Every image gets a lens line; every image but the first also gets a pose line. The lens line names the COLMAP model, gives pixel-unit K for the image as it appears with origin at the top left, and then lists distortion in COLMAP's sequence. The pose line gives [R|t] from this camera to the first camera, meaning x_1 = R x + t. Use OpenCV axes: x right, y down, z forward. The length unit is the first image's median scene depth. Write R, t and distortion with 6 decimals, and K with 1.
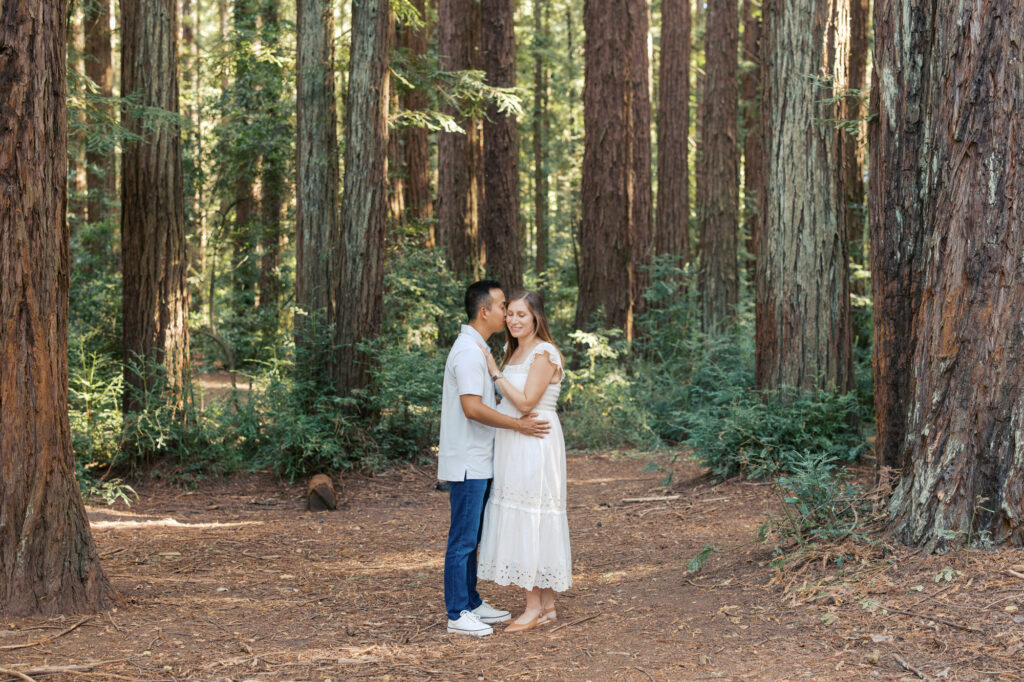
lens RADIAL K [[1315.3, 0, 514.3], [0, 1315.3, 329.1], [0, 0, 1]] dist [0.000622, -0.028402]
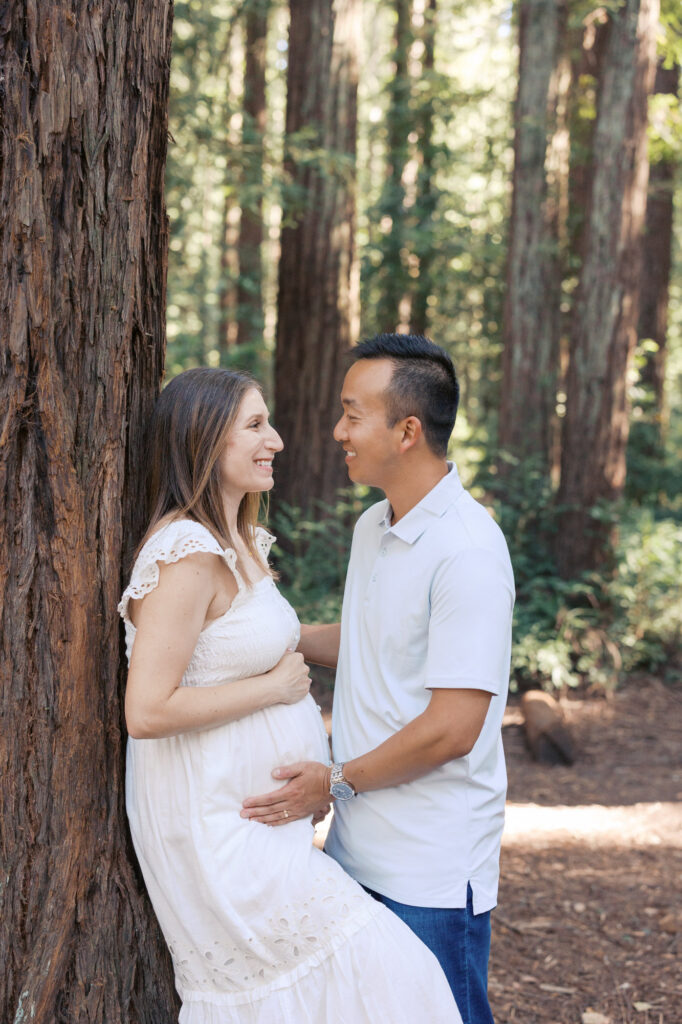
lens RADIAL K [[1325.5, 0, 353.3], [0, 1325.5, 509.5], [0, 0, 1]] dist [-0.017650, -0.020705]
pose [[0.974624, 0.049636, -0.218276, -0.206976], [-0.044045, 0.998567, 0.030410, -0.008137], [0.219473, -0.020024, 0.975413, 0.658397]]
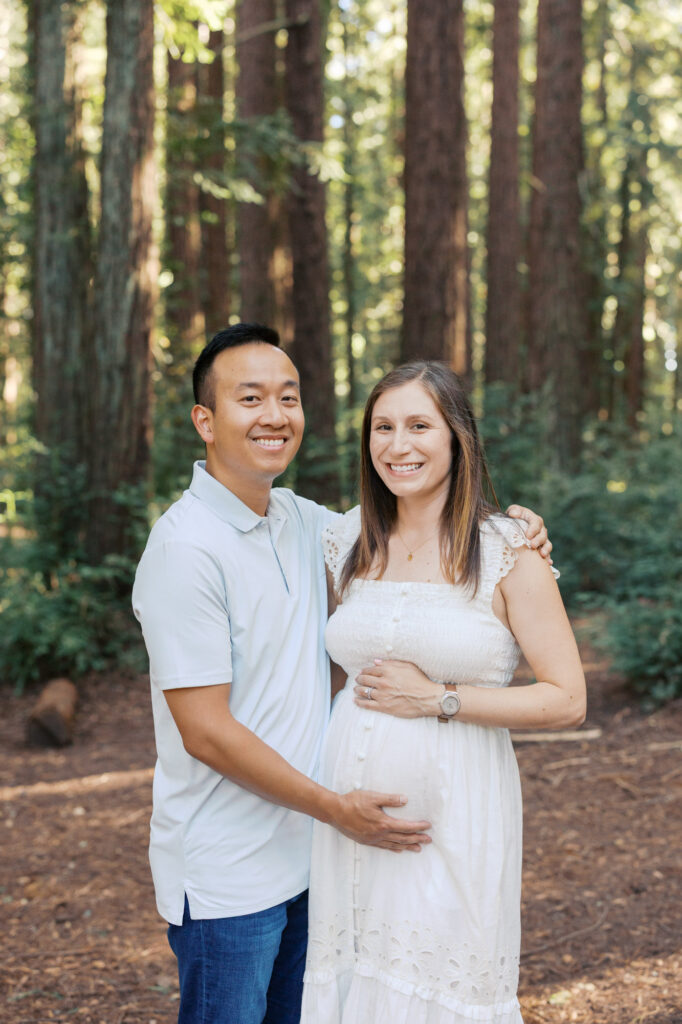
lens RADIAL K [[1315.3, 0, 341.0], [0, 1315.3, 512.0], [0, 0, 1]] dist [0.000622, -0.028402]
pose [[0.999862, -0.004168, 0.016054, -0.018871], [0.003669, 0.999513, 0.030995, 0.000285], [-0.016175, -0.030932, 0.999391, 0.668850]]
